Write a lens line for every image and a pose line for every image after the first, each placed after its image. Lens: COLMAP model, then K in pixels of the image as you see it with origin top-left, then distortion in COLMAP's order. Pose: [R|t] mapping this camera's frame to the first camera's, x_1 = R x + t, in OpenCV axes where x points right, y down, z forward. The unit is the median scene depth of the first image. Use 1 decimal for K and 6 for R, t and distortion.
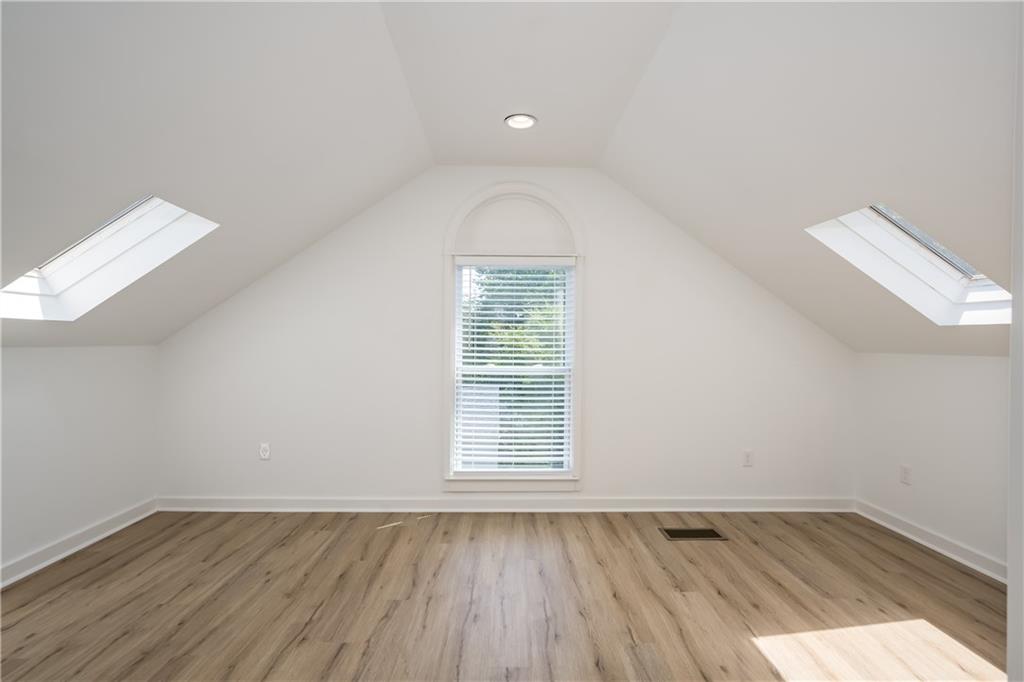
lens RADIAL K [[459.6, 0, 507.4], [0, 459.6, 339.9], [0, 0, 1]] dist [0.001751, -0.000762]
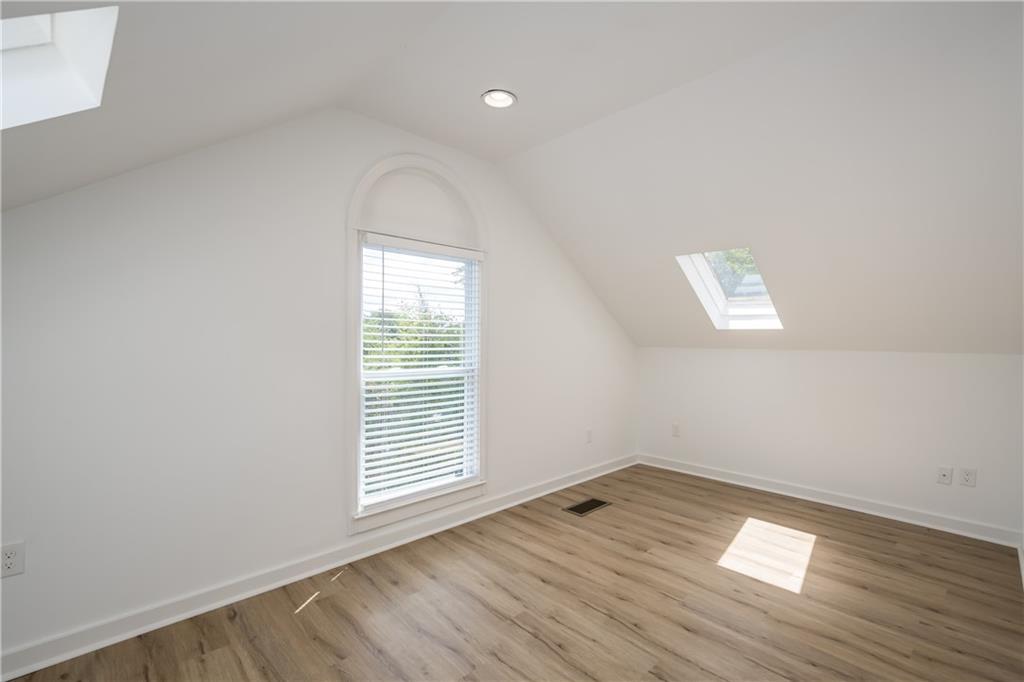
lens RADIAL K [[459.6, 0, 508.2], [0, 459.6, 341.2], [0, 0, 1]] dist [0.001751, -0.000762]
pose [[0.735344, -0.004625, 0.677679, -0.504483], [0.001340, 0.999985, 0.005371, 0.000039], [-0.677693, -0.003042, 0.735339, 0.275652]]
